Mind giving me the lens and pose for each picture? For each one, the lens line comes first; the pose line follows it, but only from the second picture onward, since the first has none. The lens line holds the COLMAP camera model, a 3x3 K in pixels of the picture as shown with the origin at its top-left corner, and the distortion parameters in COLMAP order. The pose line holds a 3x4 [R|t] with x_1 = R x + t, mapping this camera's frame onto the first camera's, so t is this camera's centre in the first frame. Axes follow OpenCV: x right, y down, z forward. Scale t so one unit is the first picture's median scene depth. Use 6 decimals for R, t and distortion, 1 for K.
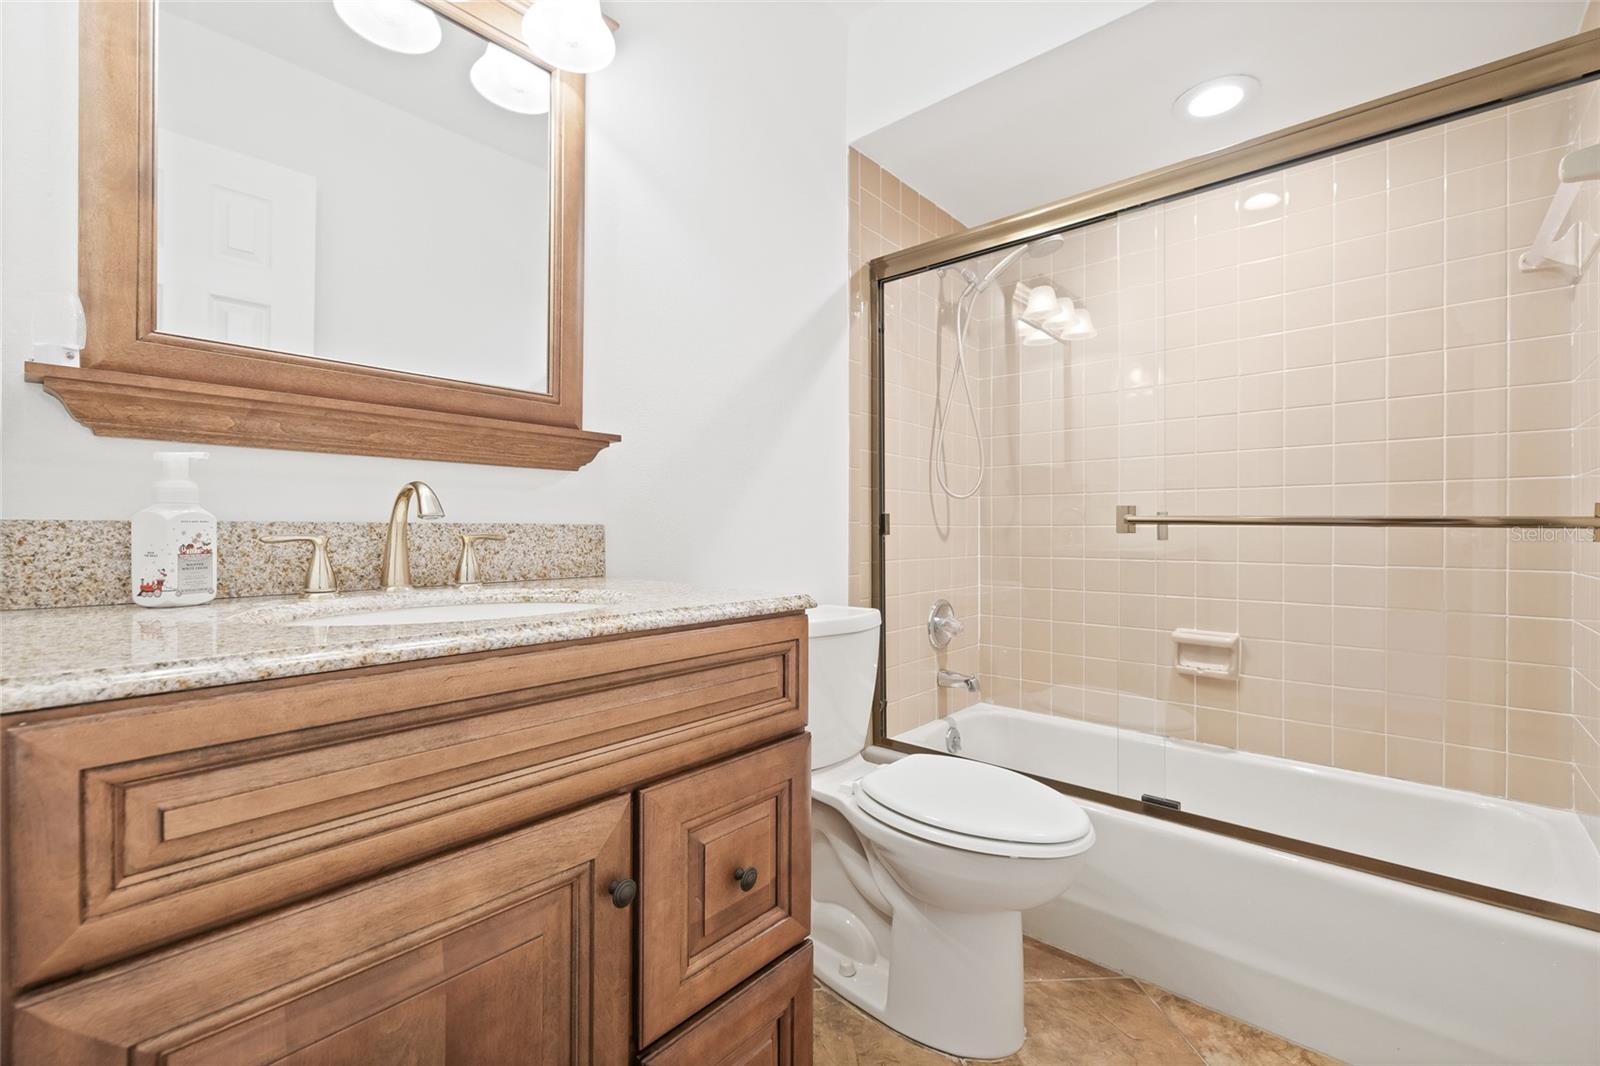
lens RADIAL K [[673.3, 0, 797.8], [0, 673.3, 528.8], [0, 0, 1]] dist [-0.001681, -0.000260]
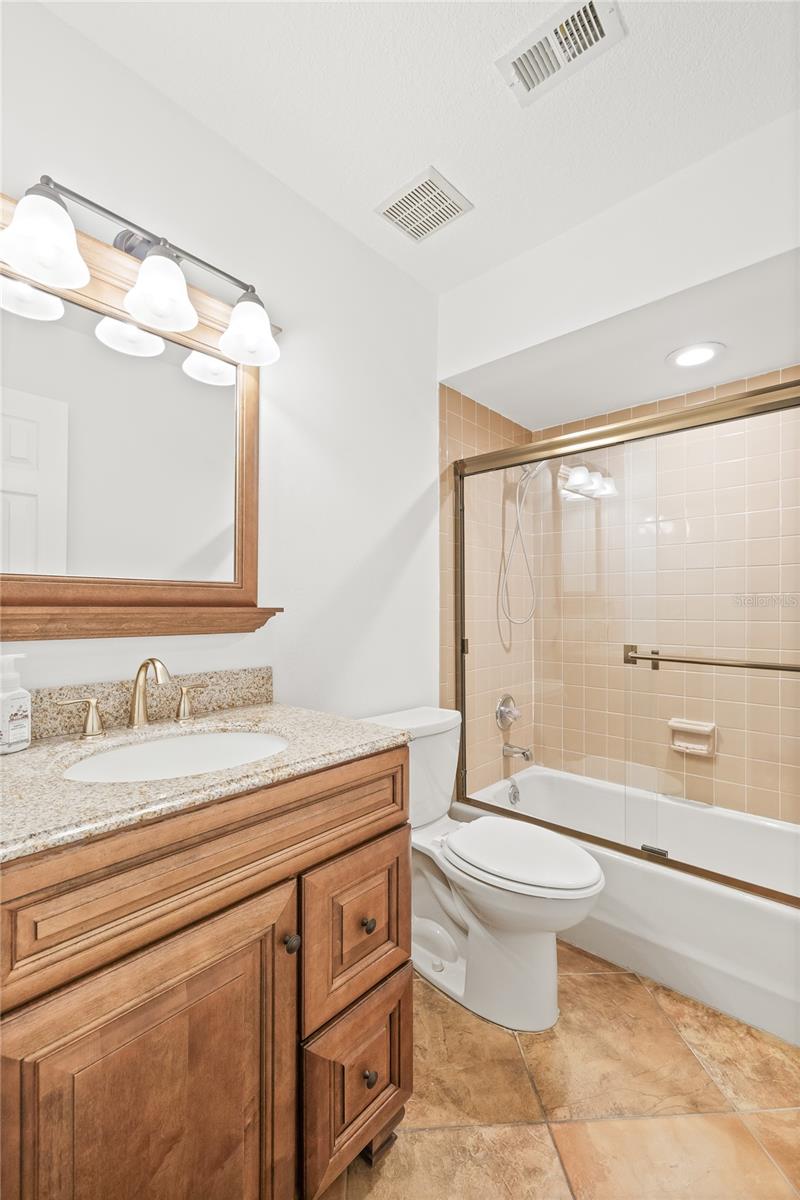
lens RADIAL K [[505.0, 0, 399.1], [0, 505.0, 604.2], [0, 0, 1]] dist [-0.001681, -0.000260]
pose [[0.999919, -0.001615, -0.012588, 0.005432], [0.001620, 0.999999, 0.000355, -0.151521], [0.012587, -0.000376, 0.999921, -0.110955]]
